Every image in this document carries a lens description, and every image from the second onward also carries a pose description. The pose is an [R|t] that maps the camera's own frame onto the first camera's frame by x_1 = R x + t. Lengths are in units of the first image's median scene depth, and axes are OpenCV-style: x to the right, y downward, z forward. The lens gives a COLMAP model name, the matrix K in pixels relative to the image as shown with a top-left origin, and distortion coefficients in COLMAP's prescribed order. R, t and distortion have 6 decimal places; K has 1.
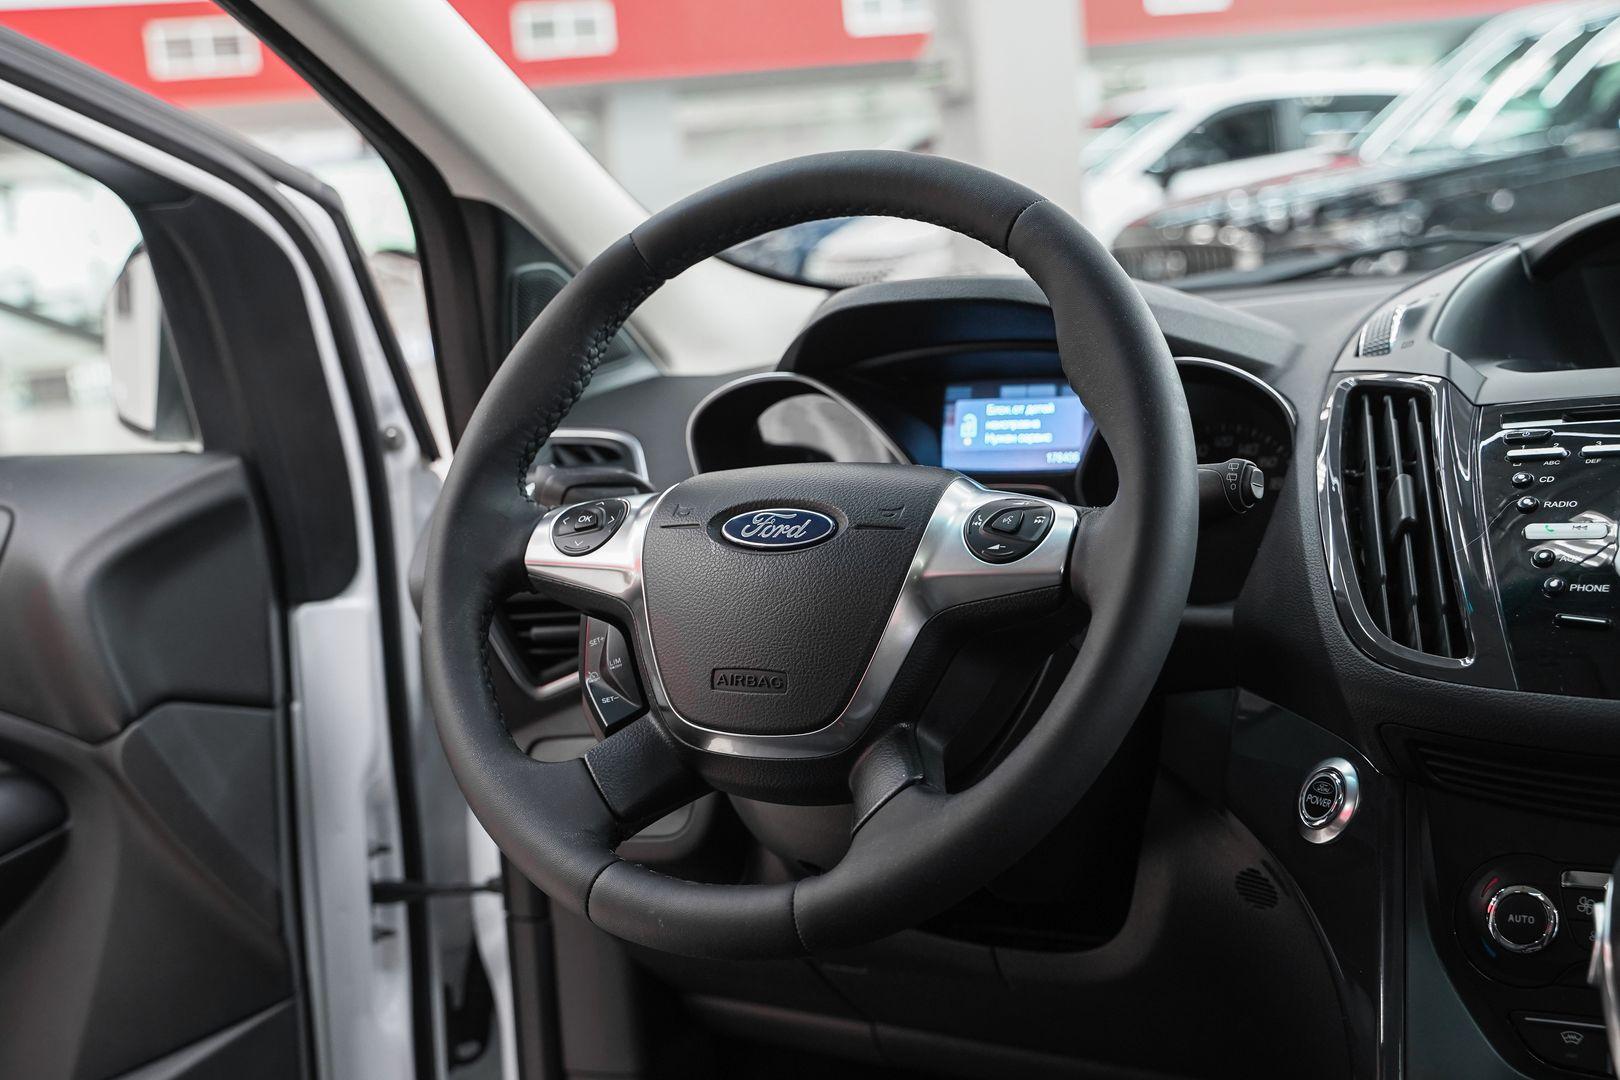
lens RADIAL K [[2029.8, 0, 759.3], [0, 2029.8, 538.6], [0, 0, 1]] dist [0.017284, 0.017125]
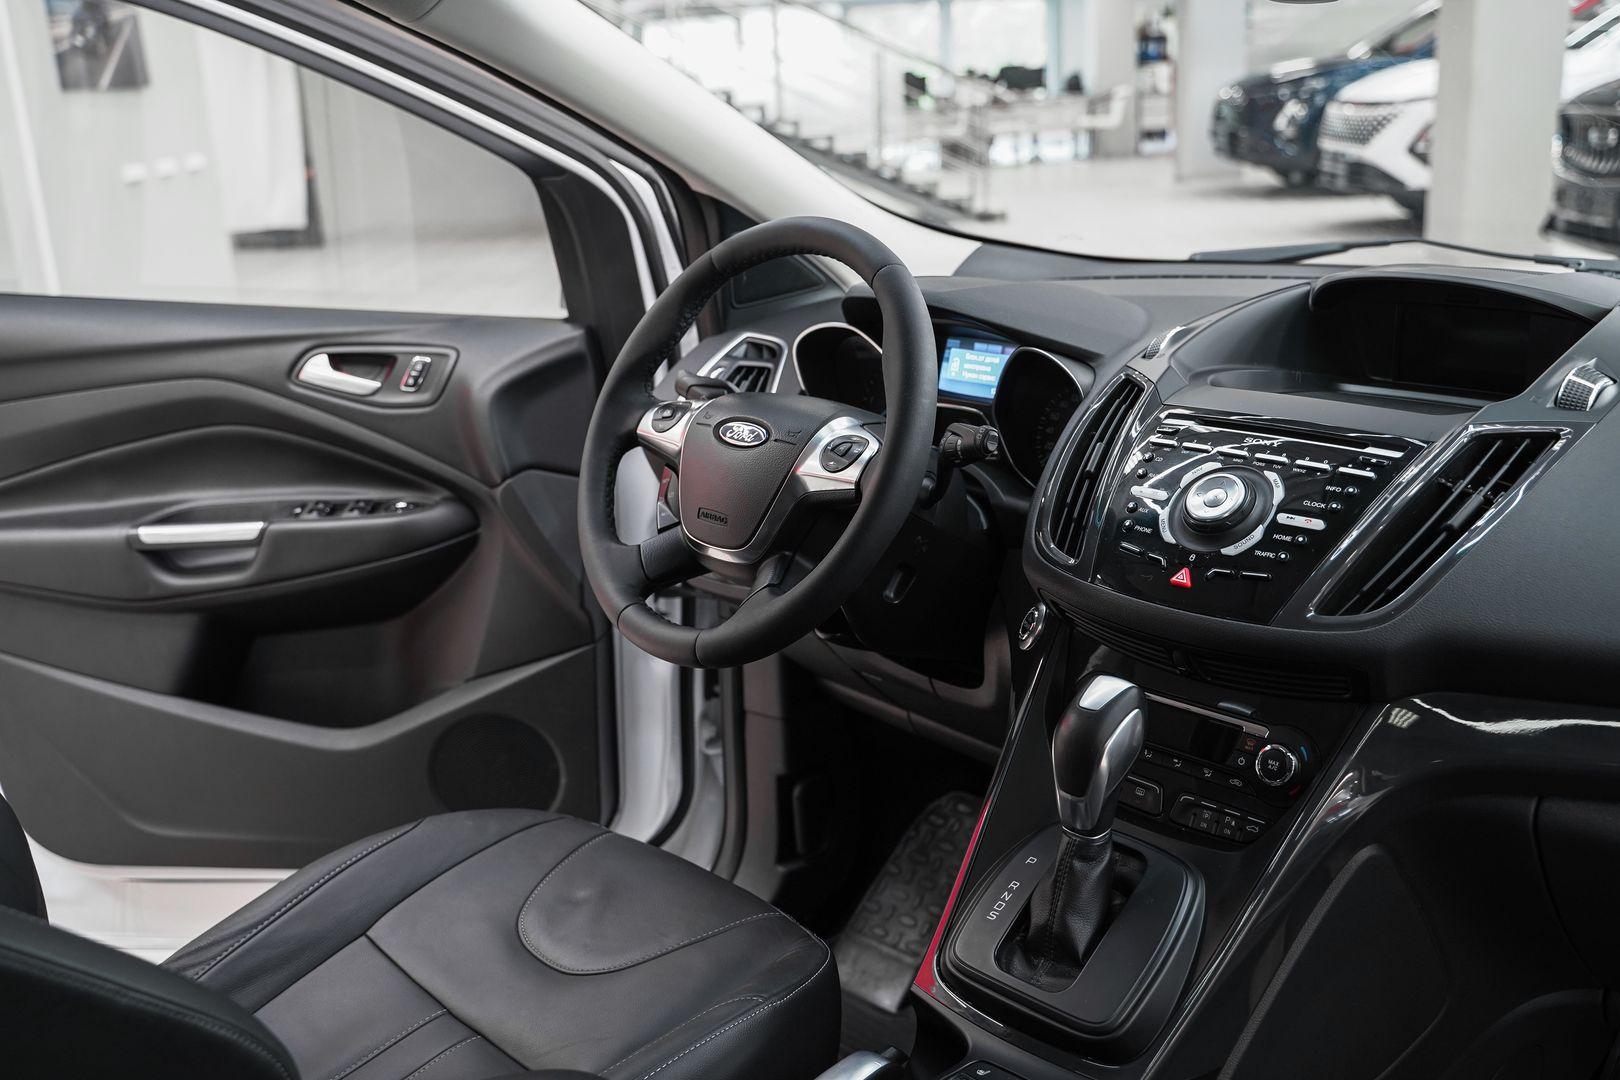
lens RADIAL K [[1602.0, 0, 810.0], [0, 1602.0, 540.0], [0, 0, 1]] dist [-0.063930, 0.107437]
pose [[0.949999, 0.129434, -0.284162, 0.425271], [-0.084844, 0.982803, 0.164013, -0.133466], [0.300504, -0.131703, 0.944644, -0.295539]]
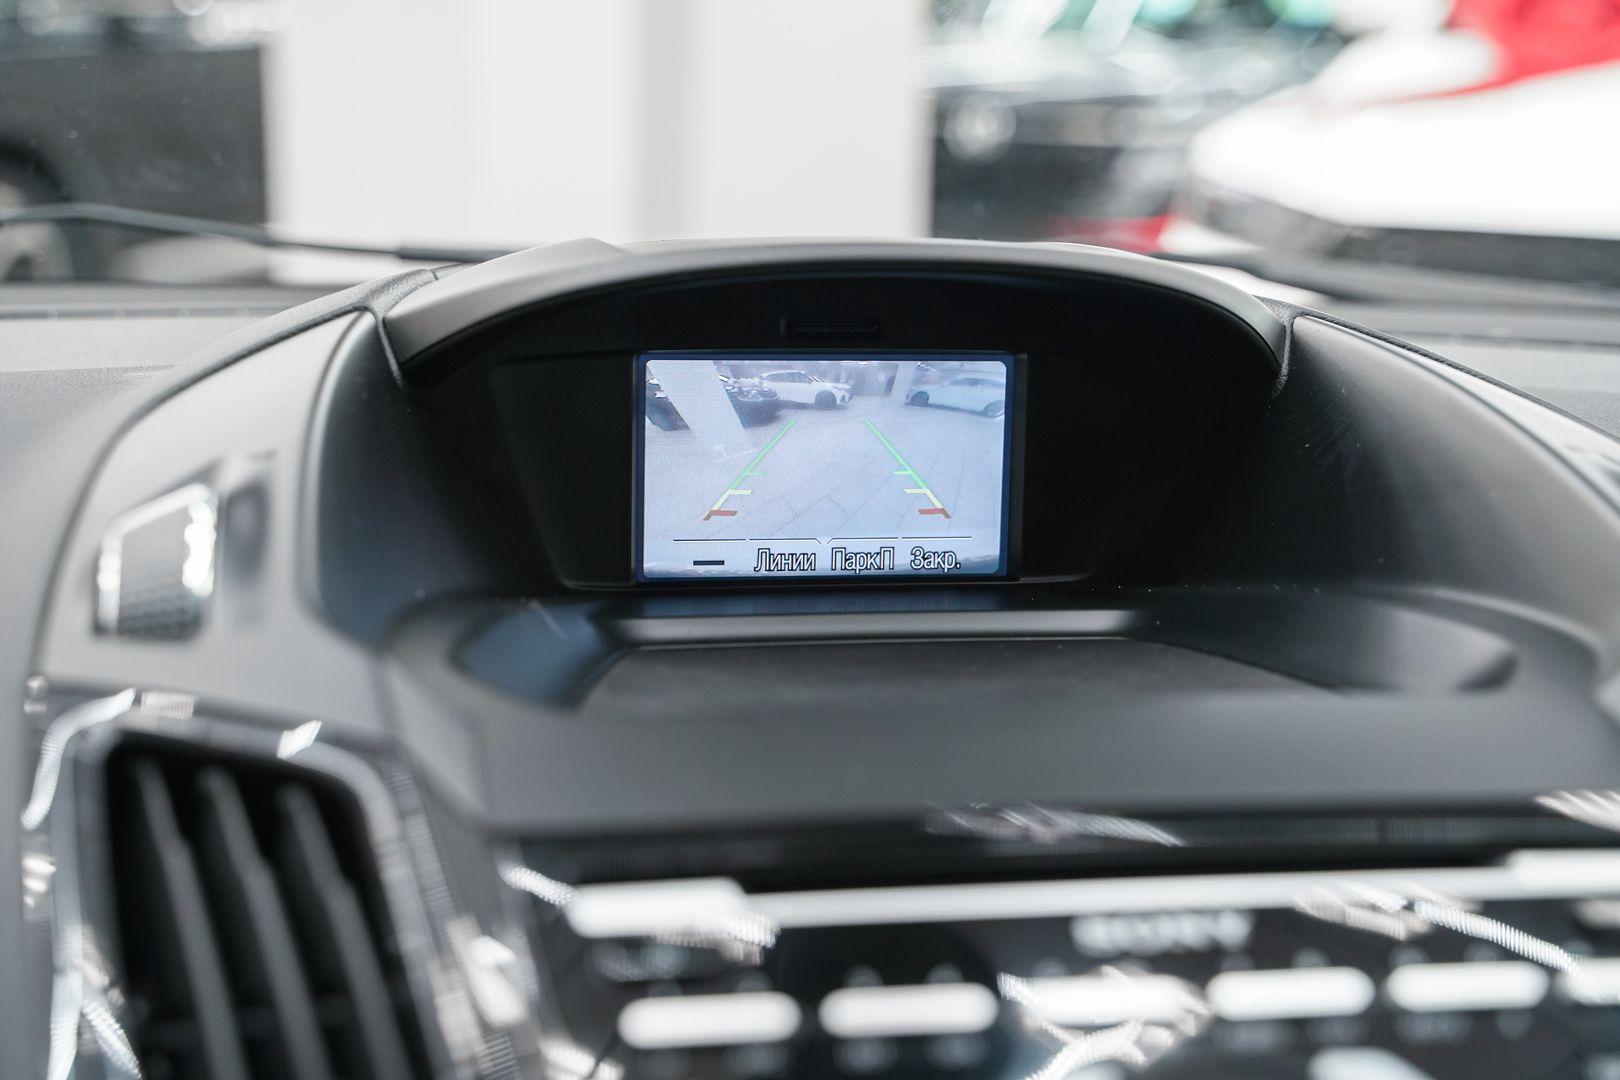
lens RADIAL K [[2370.4, 0, 810.0], [0, 2370.4, 540.0], [0, 0, 1]] dist [0.012375, 0.023329]
pose [[0.763355, -0.024119, 0.645529, 0.114505], [0.007891, 0.999576, 0.028015, -0.119169], [-0.645931, -0.016292, 0.763222, 0.590761]]
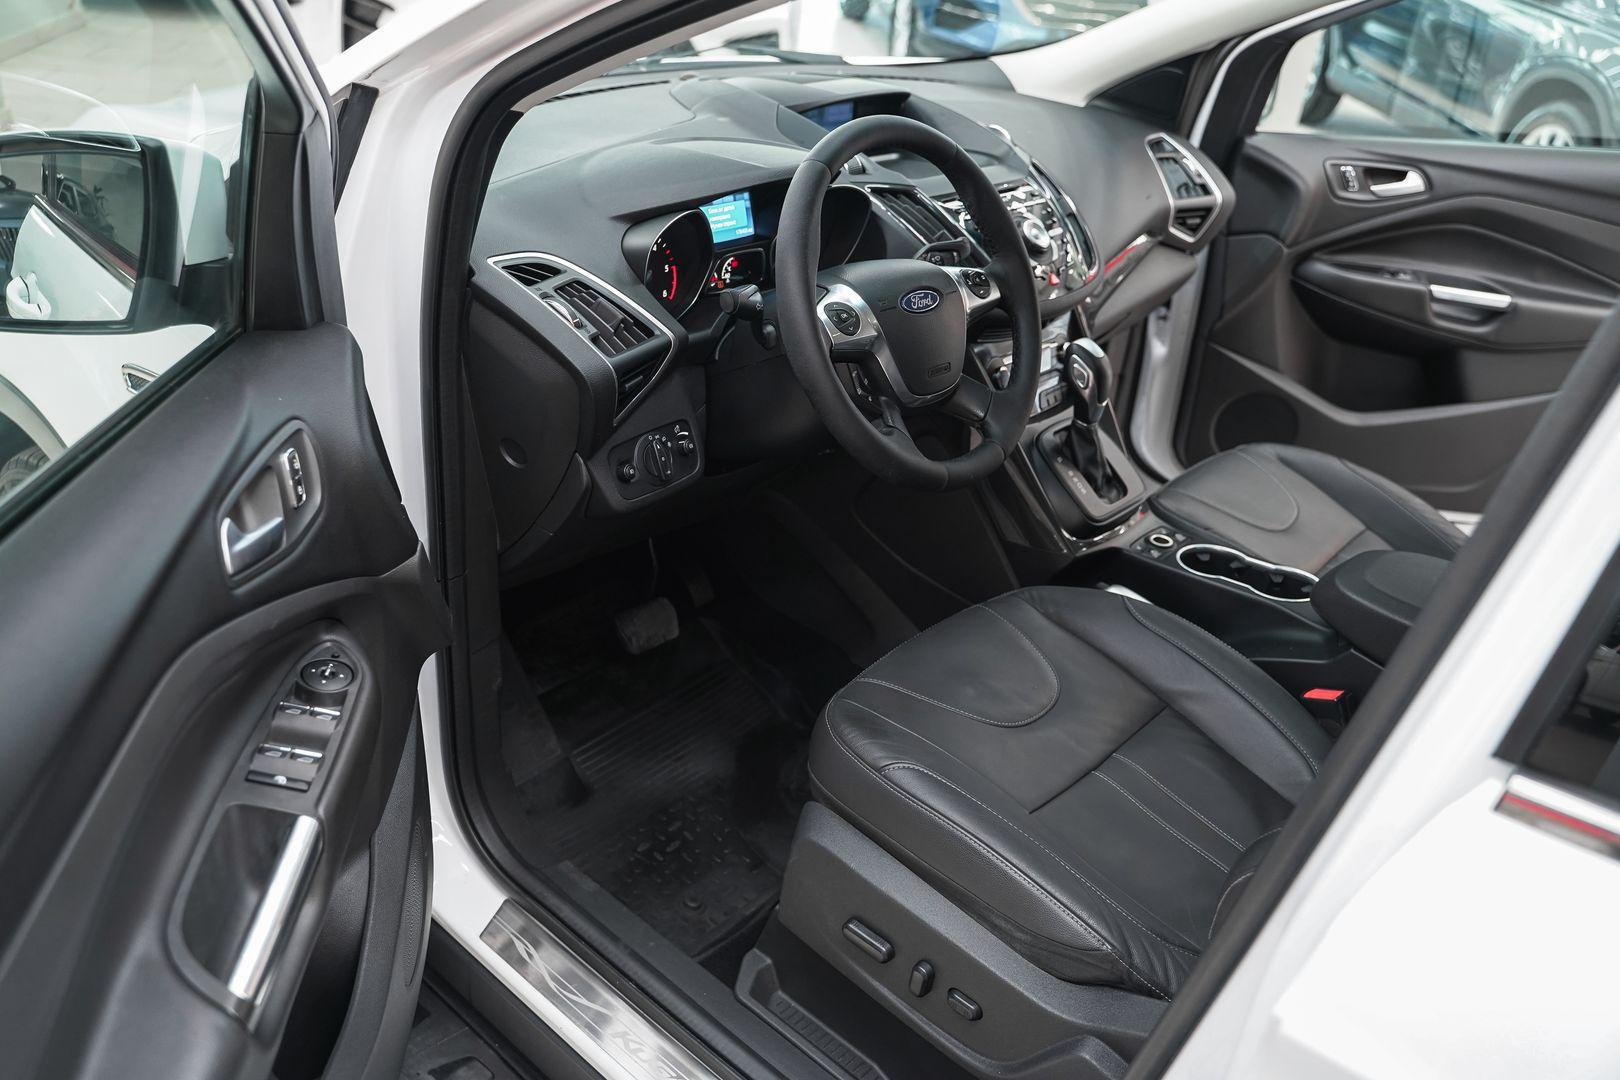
lens RADIAL K [[1323.3, 0, 810.0], [0, 1323.3, 540.0], [0, 0, 1]] dist [-0.114753, 0.081935]
pose [[0.208730, -0.379727, 0.901243, -1.259898], [0.024856, 0.923304, 0.383266, -0.284678], [-0.977657, -0.057597, 0.202159, 0.719184]]
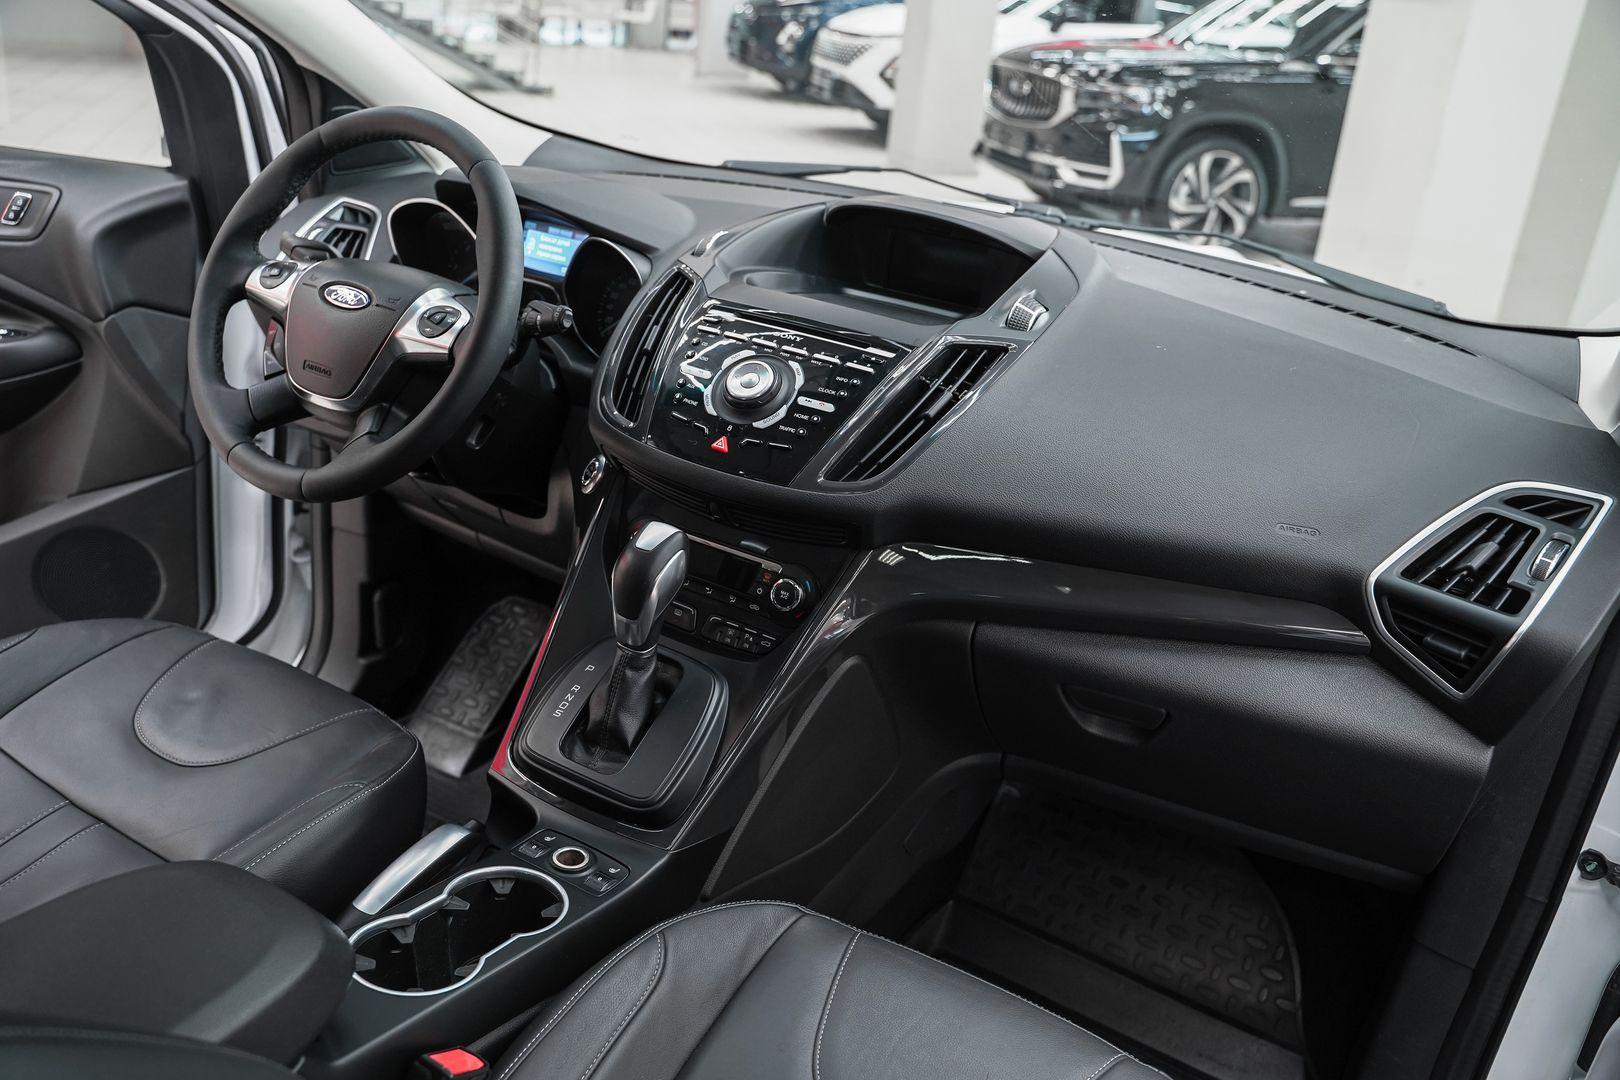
lens RADIAL K [[1323.3, 0, 810.0], [0, 1323.3, 540.0], [0, 0, 1]] dist [-0.114753, 0.081935]
pose [[0.982061, 0.180034, 0.056073, 0.387239], [-0.188341, 0.950995, 0.245225, -0.160983], [-0.009176, -0.251387, 0.967843, -0.294623]]
